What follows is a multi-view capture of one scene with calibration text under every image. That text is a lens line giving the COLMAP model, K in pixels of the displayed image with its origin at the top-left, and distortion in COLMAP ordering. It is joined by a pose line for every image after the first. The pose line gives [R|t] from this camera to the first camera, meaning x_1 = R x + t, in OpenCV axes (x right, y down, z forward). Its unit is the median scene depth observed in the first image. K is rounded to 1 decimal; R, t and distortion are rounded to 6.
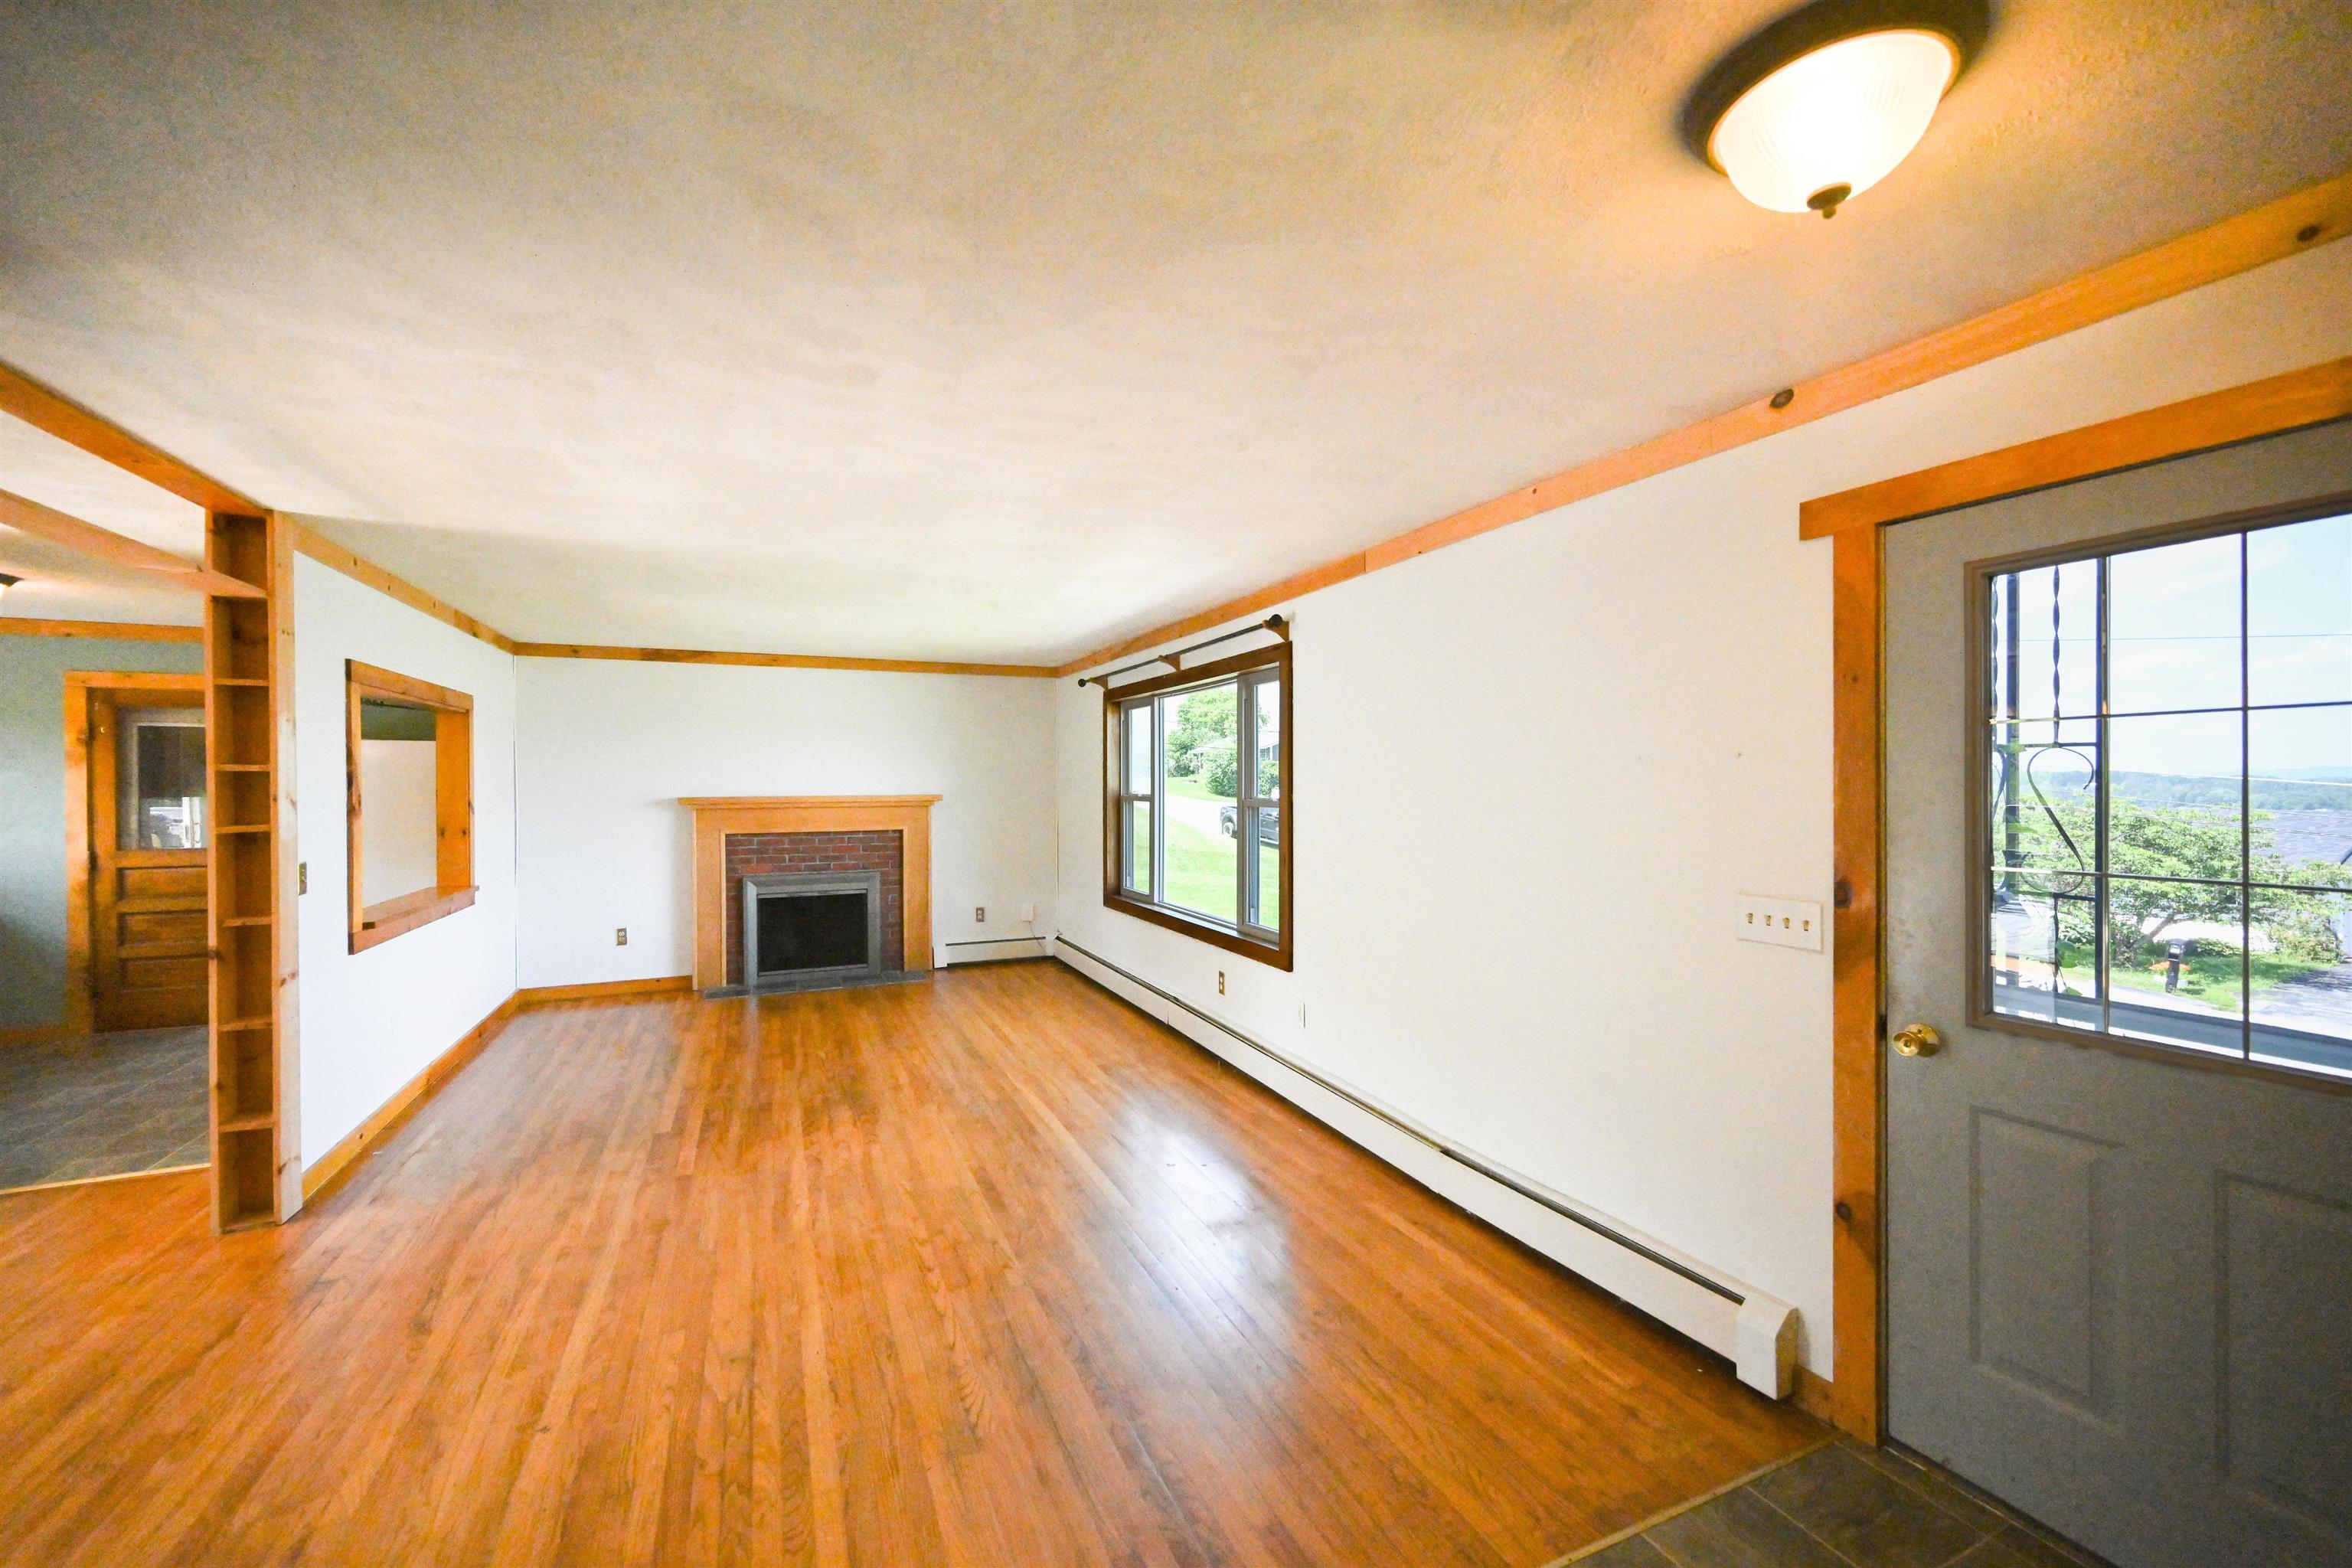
lens RADIAL K [[926.4, 0, 1182.3], [0, 926.4, 790.6], [0, 0, 1]] dist [0.000837, -0.000987]
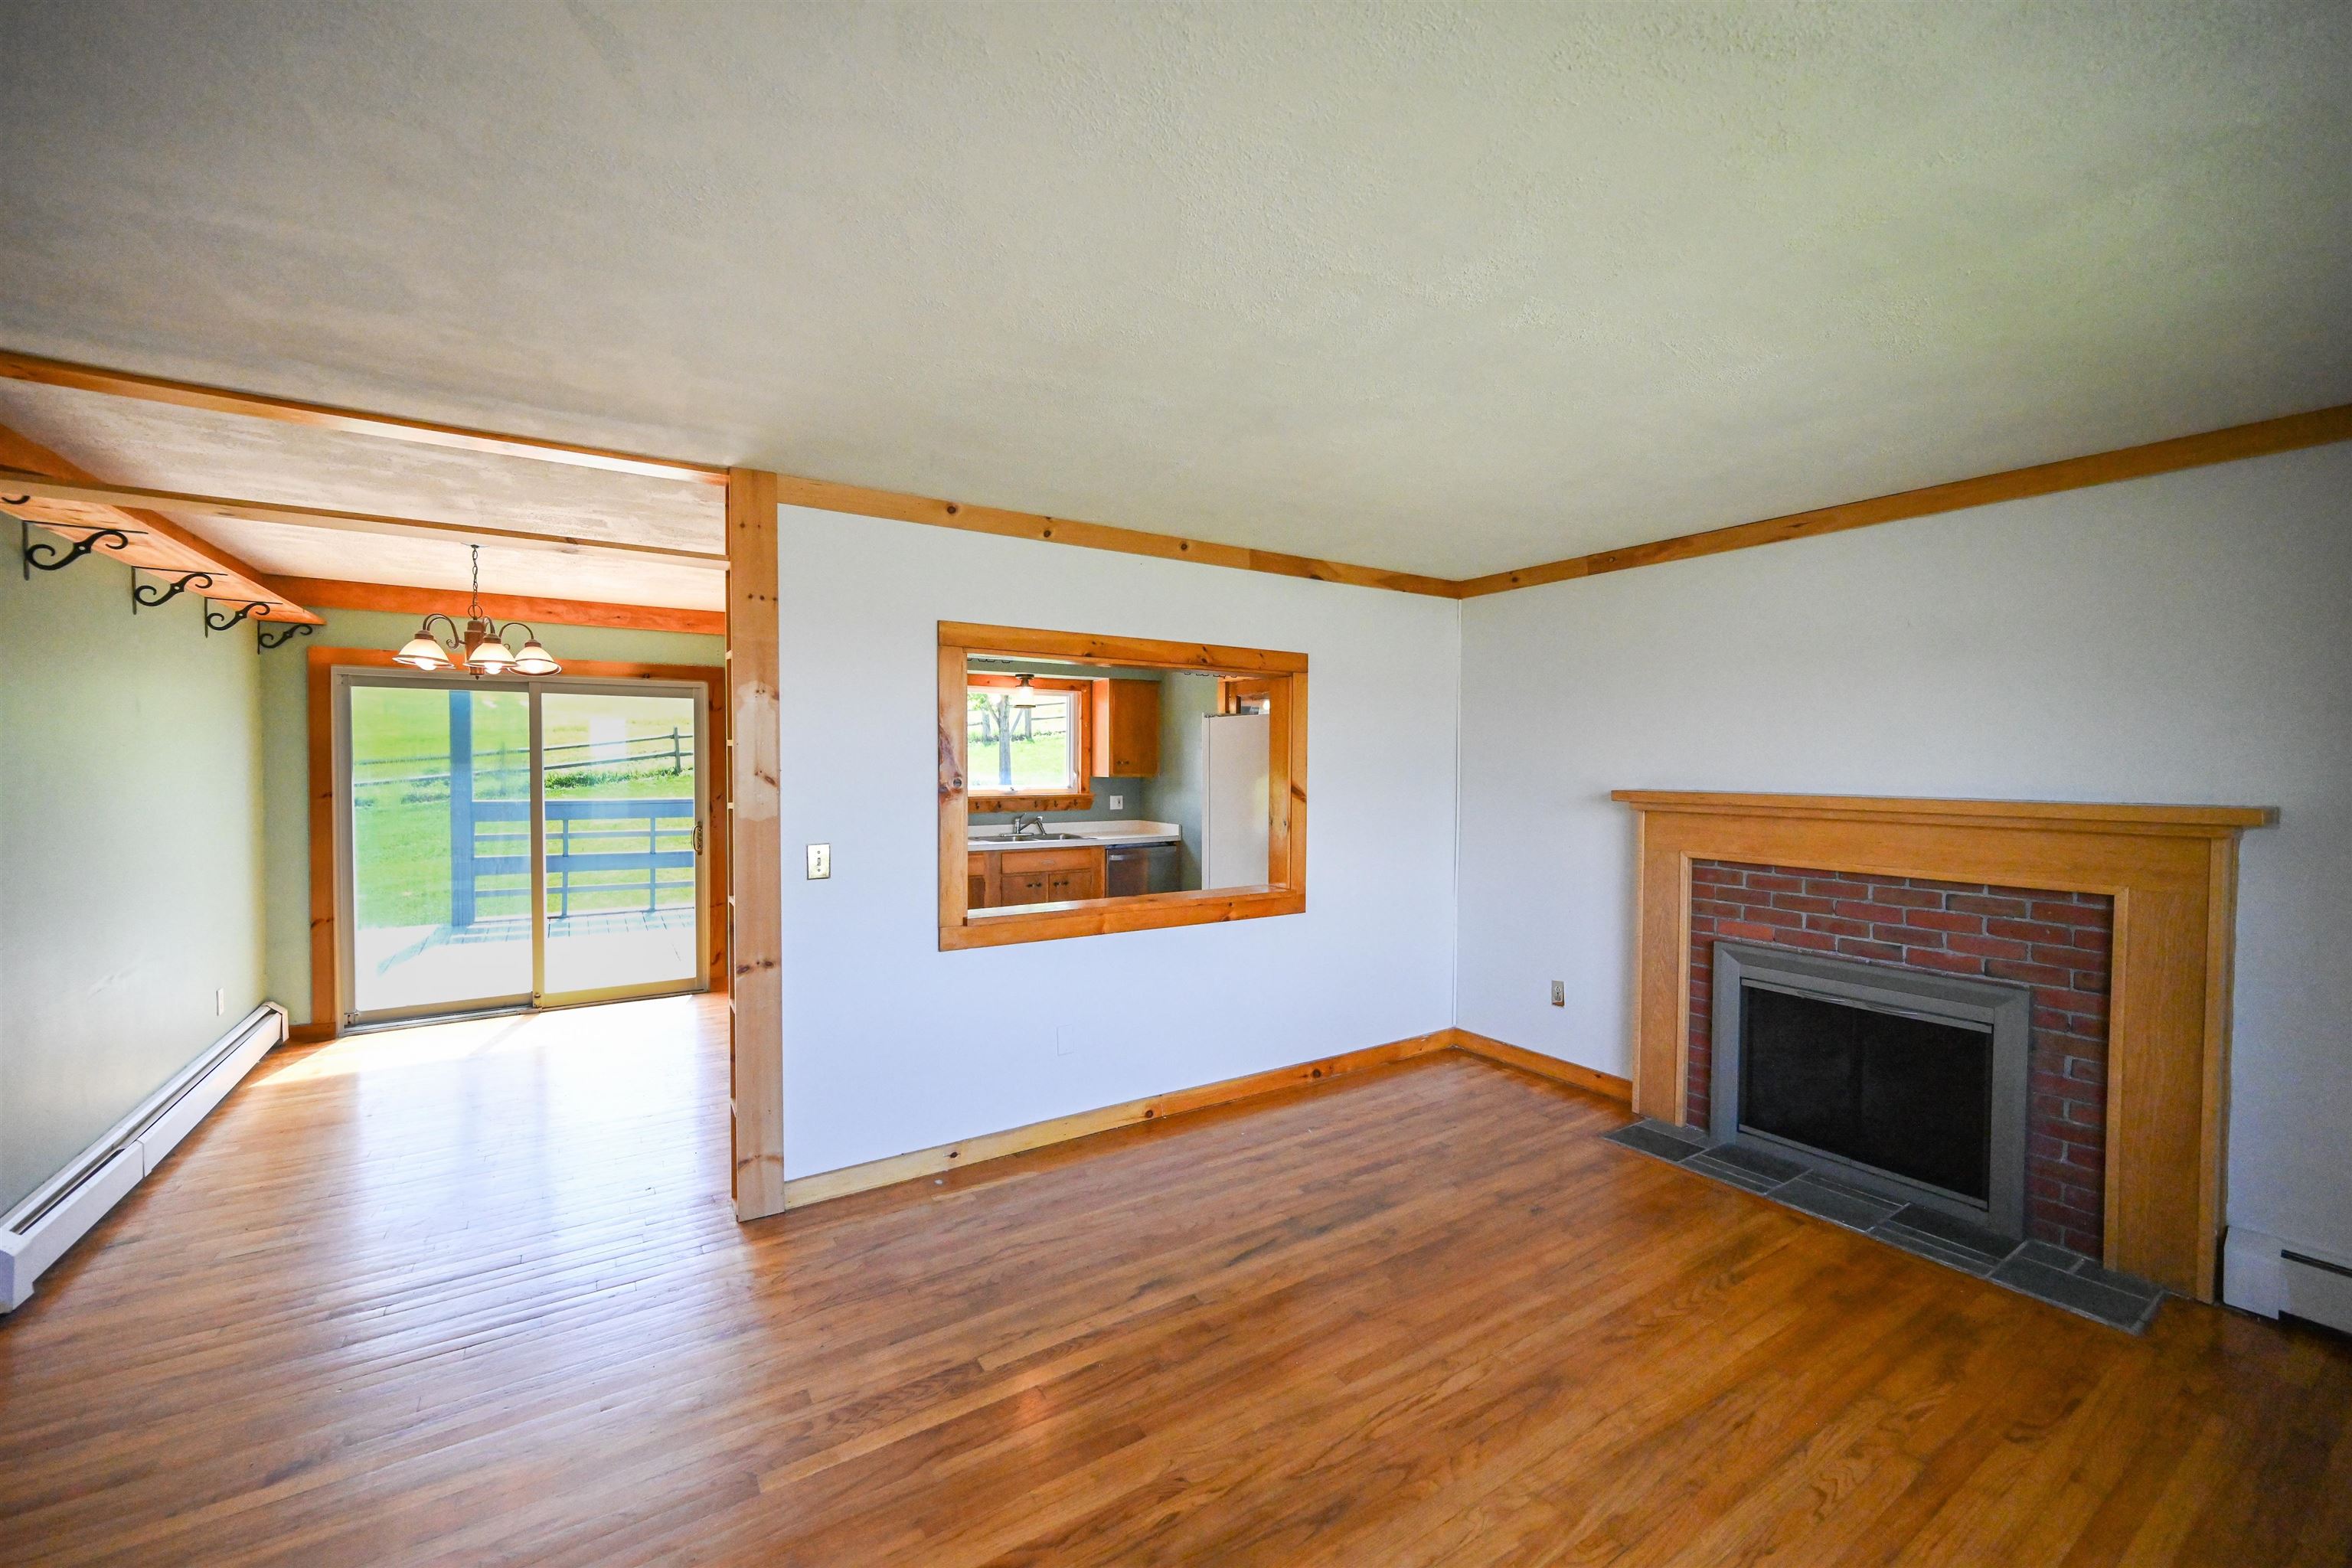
lens RADIAL K [[926.4, 0, 1182.1], [0, 926.4, 785.6], [0, 0, 1]] dist [0.000837, -0.000987]
pose [[0.154935, 0.030122, -0.987465, 0.018668], [-0.017649, 0.999460, 0.027718, -0.010601], [0.987767, 0.013133, 0.155383, 0.958978]]
